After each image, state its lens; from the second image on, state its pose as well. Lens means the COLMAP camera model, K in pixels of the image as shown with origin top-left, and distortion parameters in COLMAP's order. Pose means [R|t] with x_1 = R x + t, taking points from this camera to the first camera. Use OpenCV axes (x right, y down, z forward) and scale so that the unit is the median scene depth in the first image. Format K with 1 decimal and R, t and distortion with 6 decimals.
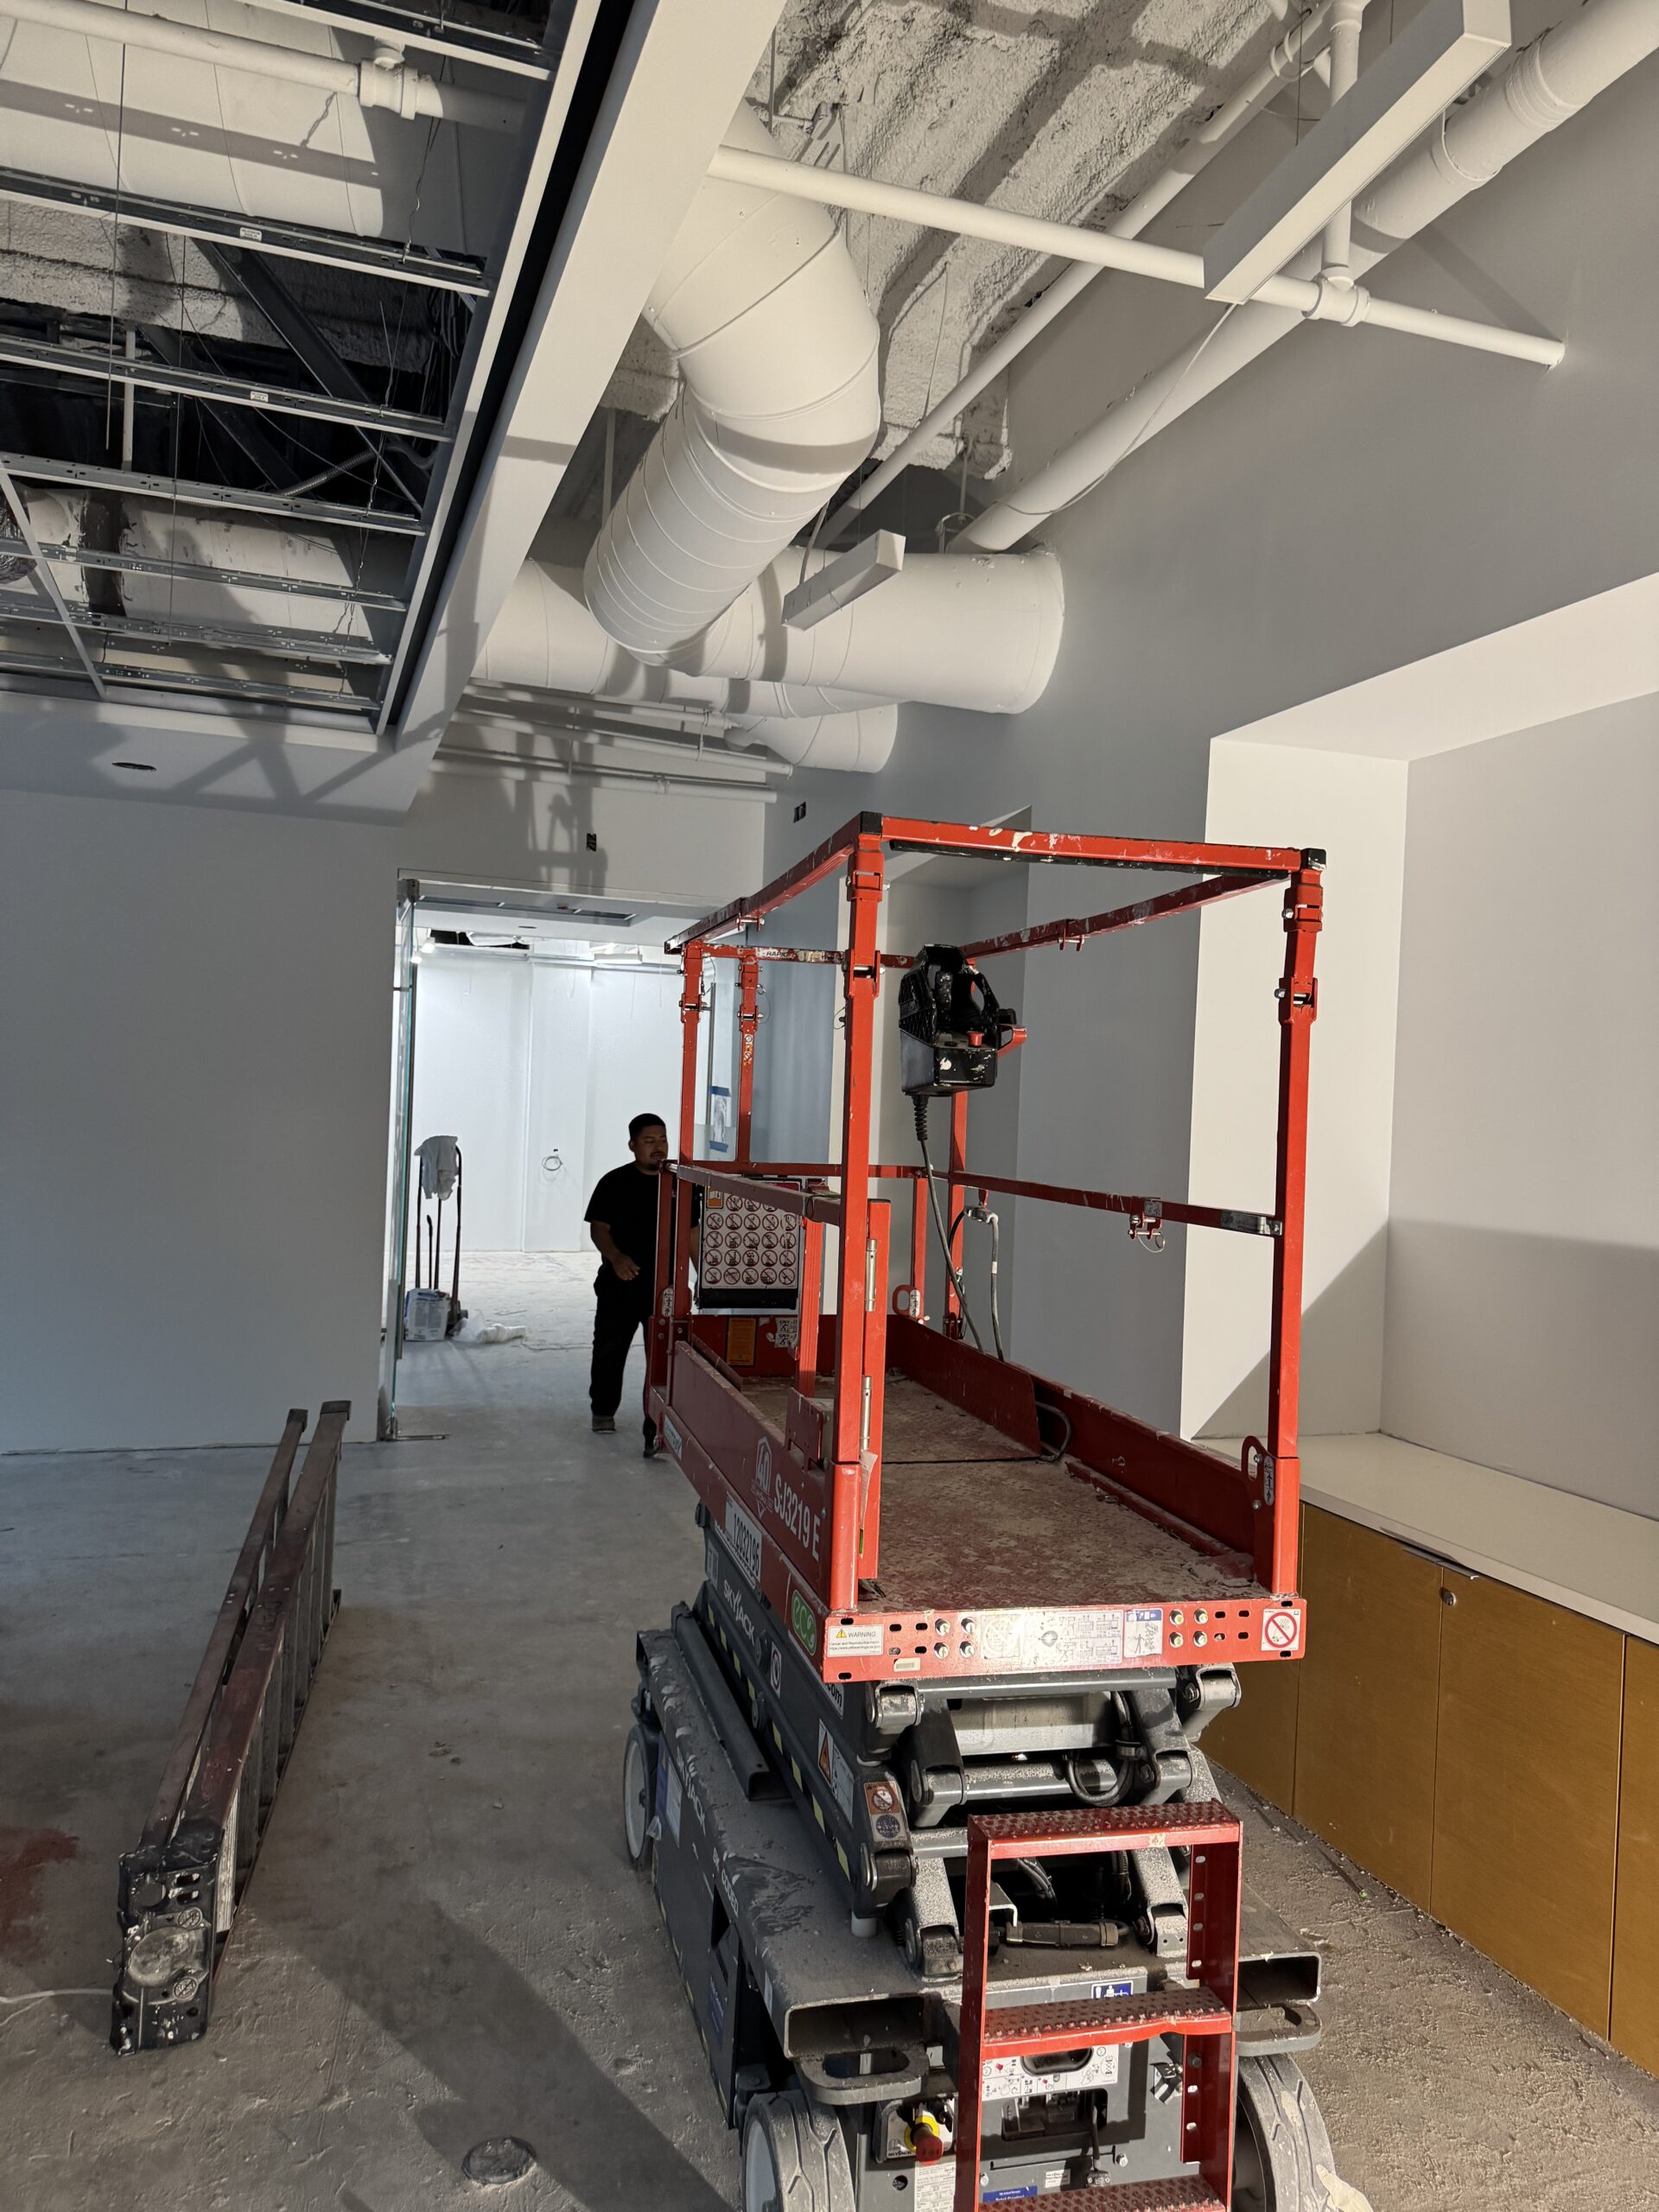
lens RADIAL K [[1553.8, 0, 836.1], [0, 1553.8, 1116.1], [0, 0, 1]] dist [0.007725, -0.022692]
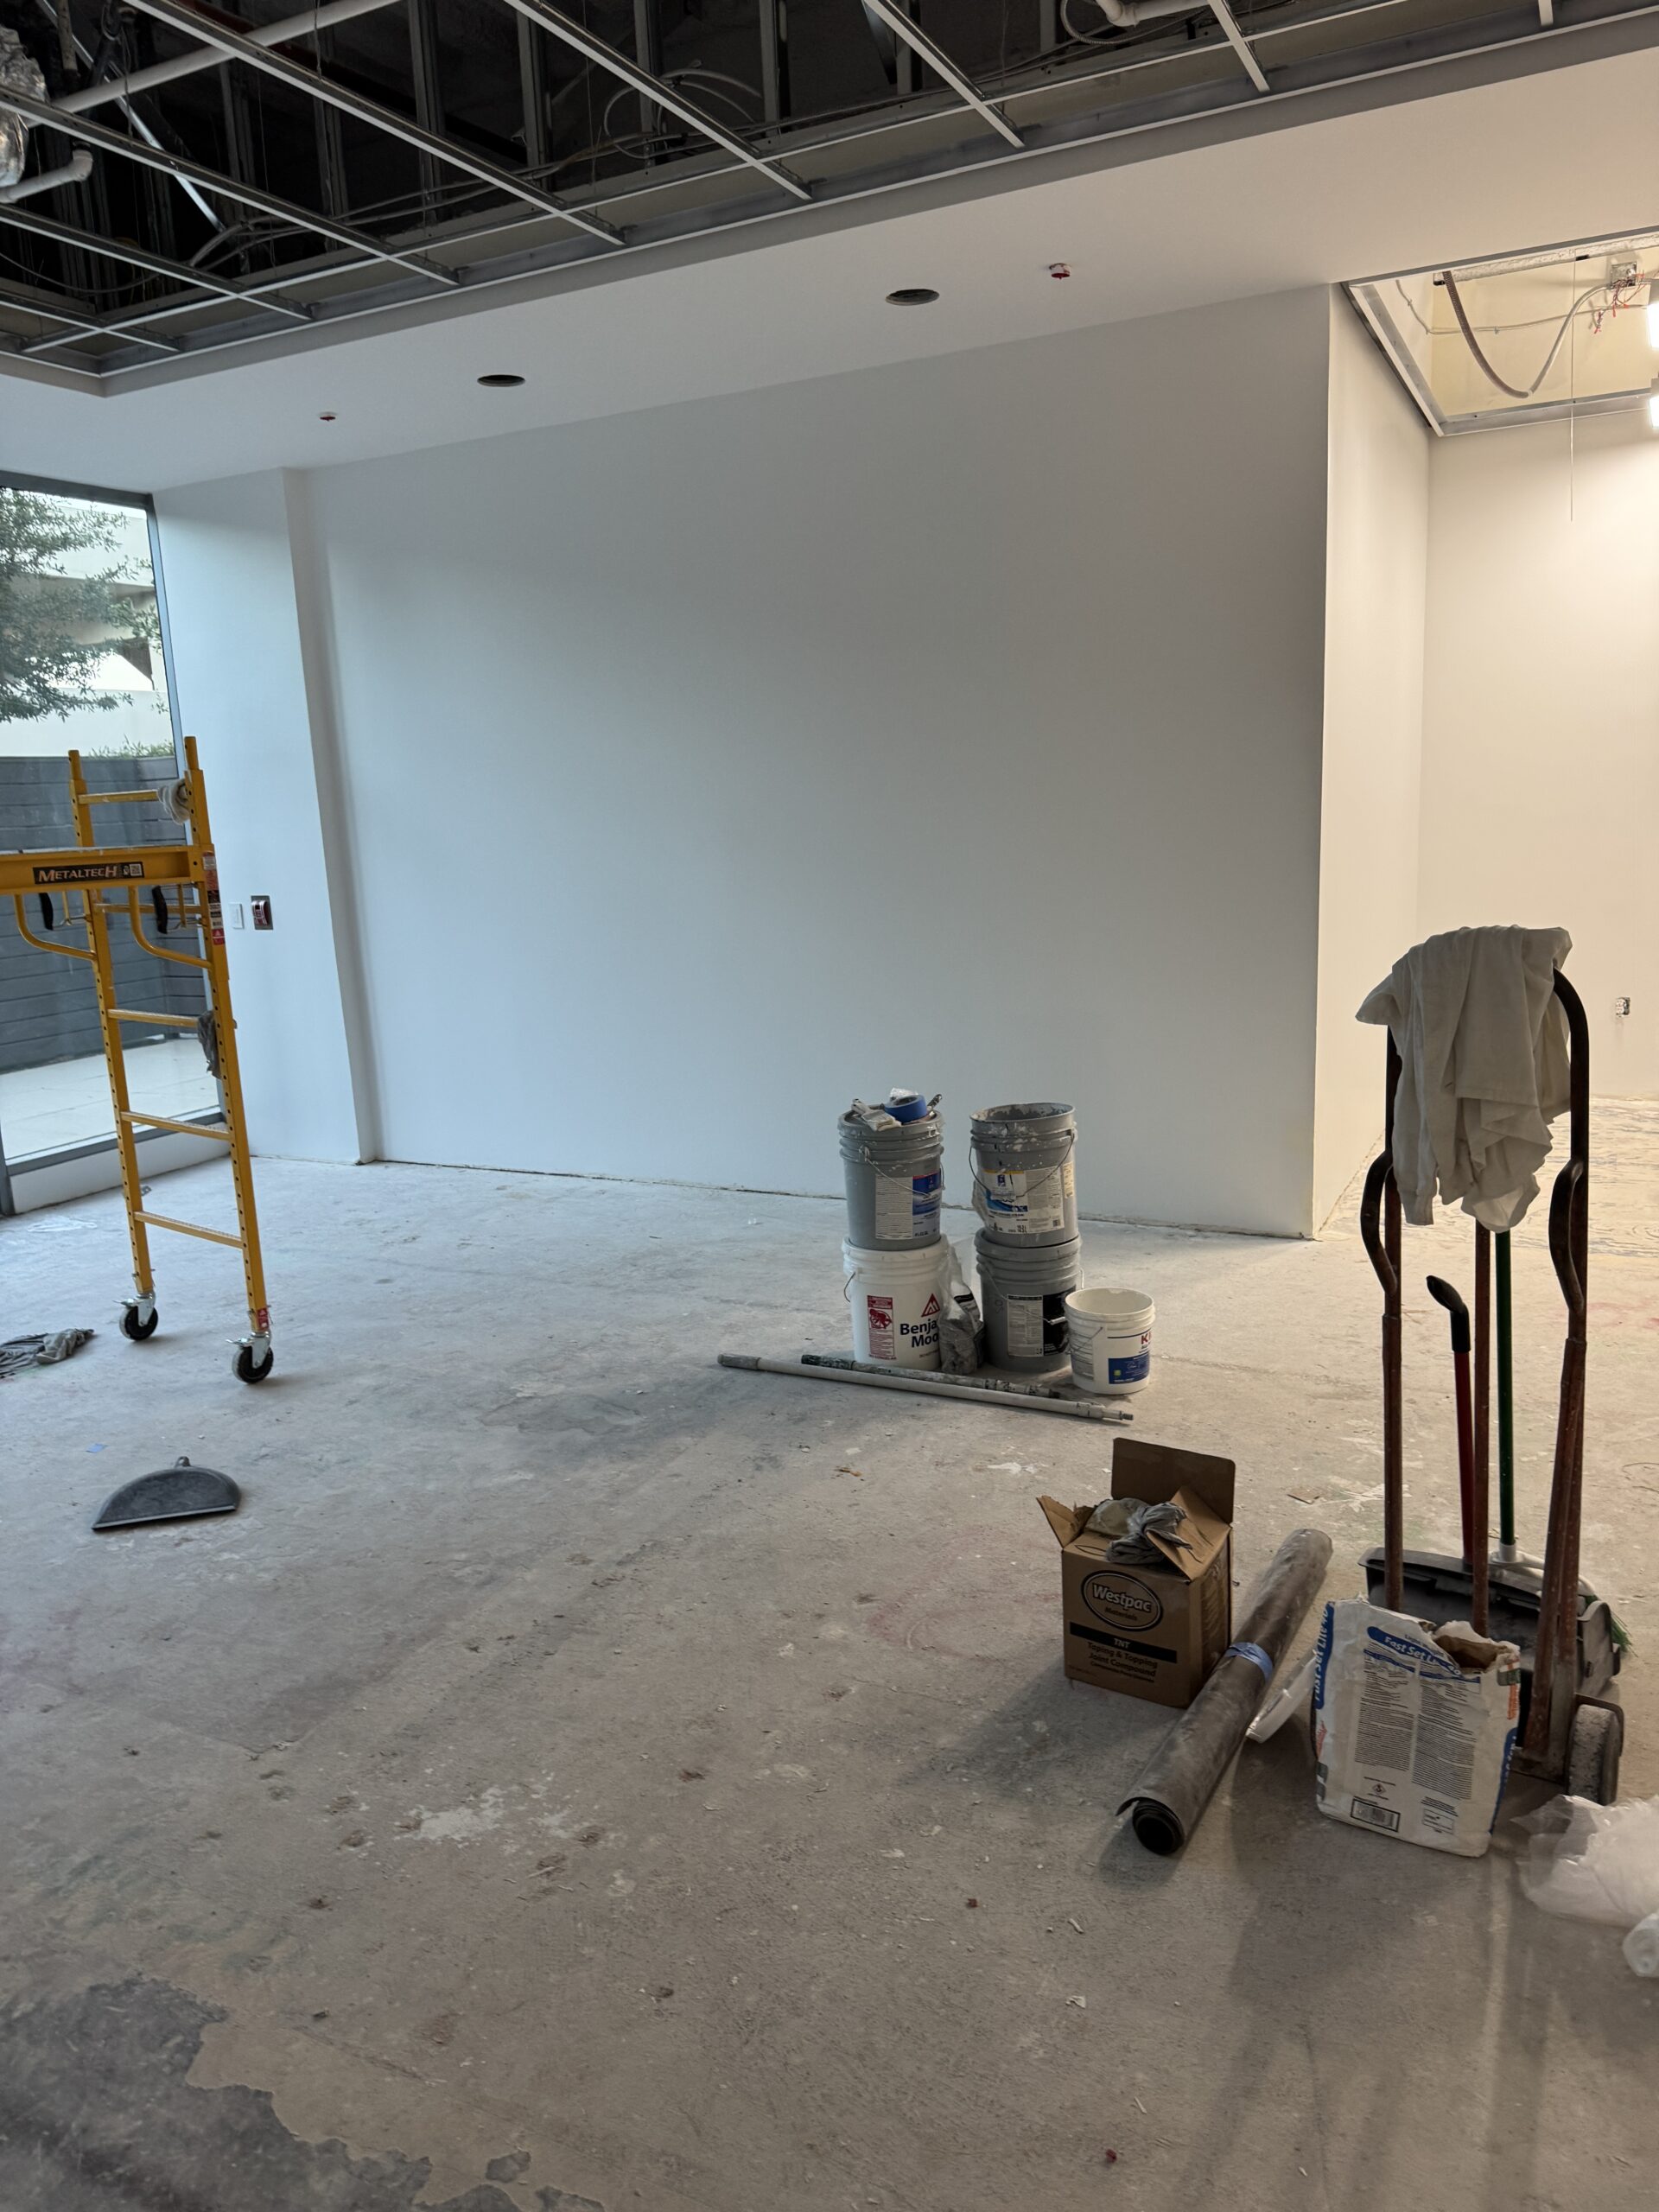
lens RADIAL K [[1553.8, 0, 832.1], [0, 1553.8, 1084.6], [0, 0, 1]] dist [0.007725, -0.022692]
pose [[0.682955, 0.056018, -0.728310, -0.361231], [0.080286, 0.985258, 0.151068, -0.015620], [0.726035, -0.161646, 0.668389, 1.811106]]
